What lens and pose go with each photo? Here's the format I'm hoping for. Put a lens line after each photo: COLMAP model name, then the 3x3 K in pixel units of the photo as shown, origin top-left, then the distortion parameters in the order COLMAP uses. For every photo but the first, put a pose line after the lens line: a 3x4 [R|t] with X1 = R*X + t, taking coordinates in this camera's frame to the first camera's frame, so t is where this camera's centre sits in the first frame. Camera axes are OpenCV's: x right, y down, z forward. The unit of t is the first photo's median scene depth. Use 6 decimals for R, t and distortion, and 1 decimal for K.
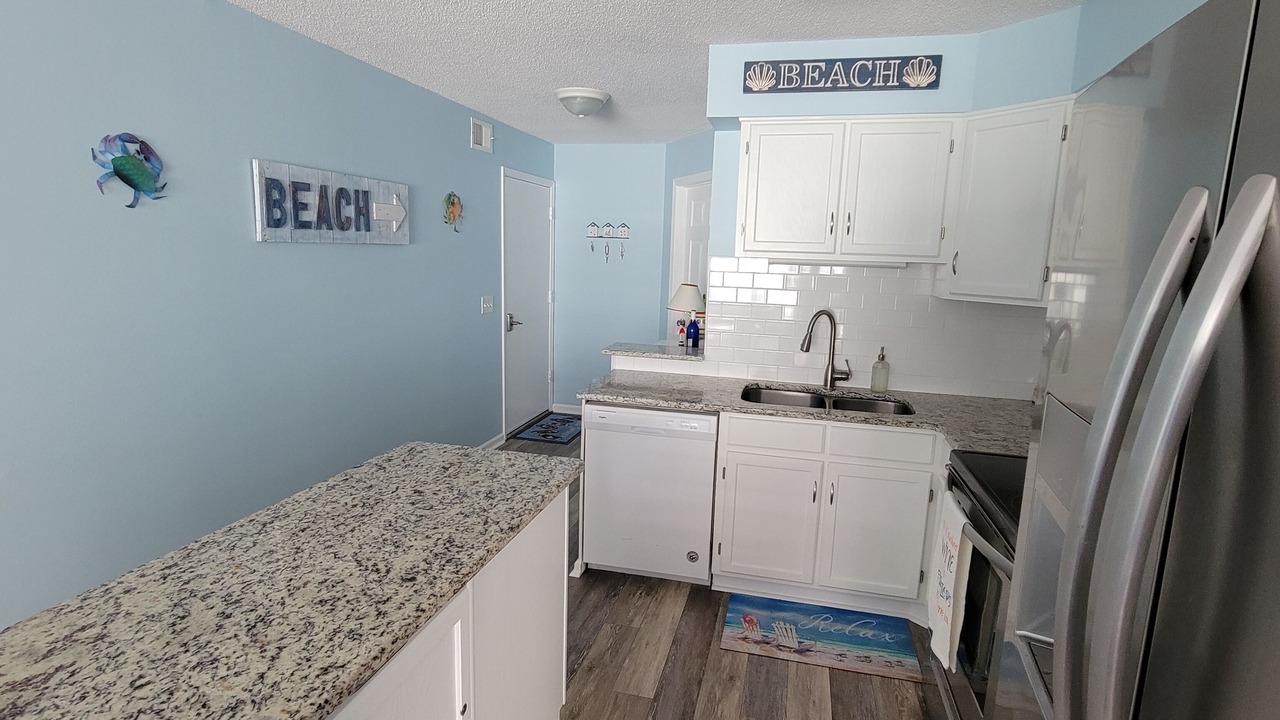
lens RADIAL K [[652.1, 0, 637.1], [0, 652.1, 359.5], [0, 0, 1]] dist [0.005919, -0.004179]
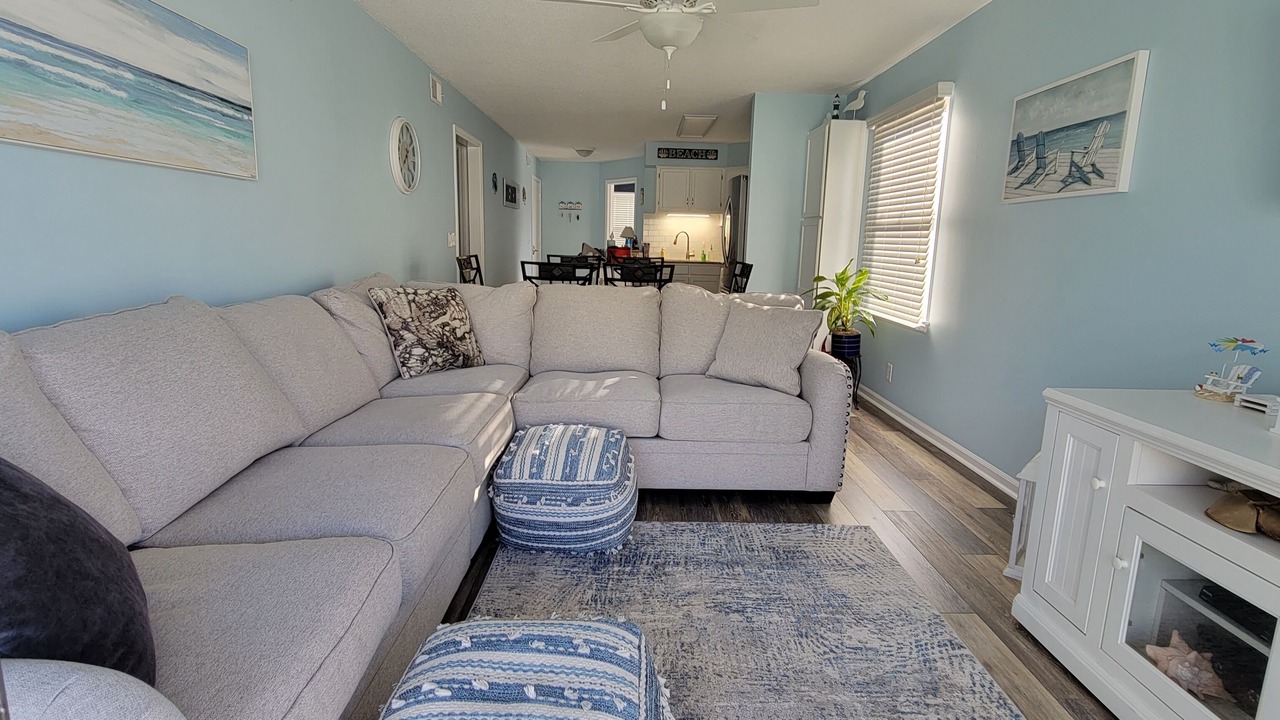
lens RADIAL K [[652.1, 0, 640.9], [0, 652.1, 359.8], [0, 0, 1]] dist [0.005919, -0.004179]
pose [[0.965216, -0.057920, 0.254956, -0.777982], [0.050656, 0.998104, 0.034971, 0.438099], [-0.256498, -0.020839, 0.966320, -2.027462]]
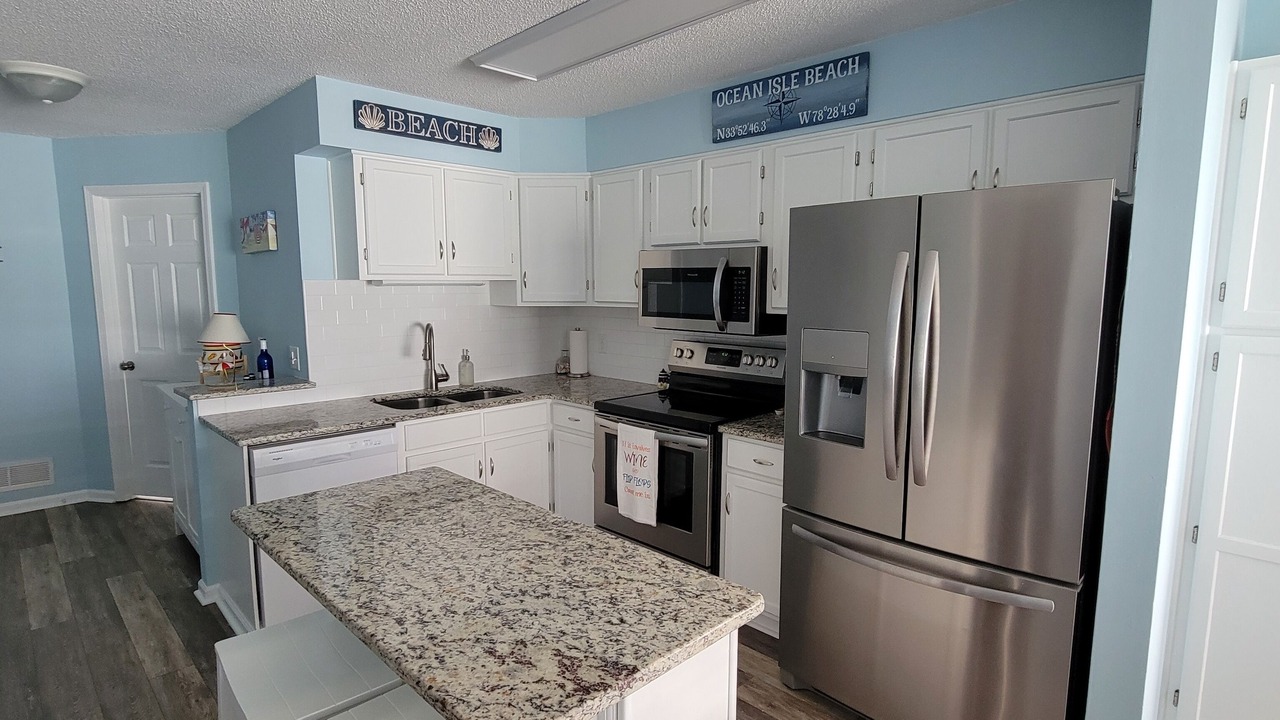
lens RADIAL K [[652.1, 0, 637.7], [0, 652.1, 361.7], [0, 0, 1]] dist [0.005919, -0.004179]
pose [[0.513973, -0.134055, 0.847267, -0.593247], [0.157299, 0.985694, 0.060535, -0.022872], [-0.843261, 0.102161, 0.527707, 0.086748]]
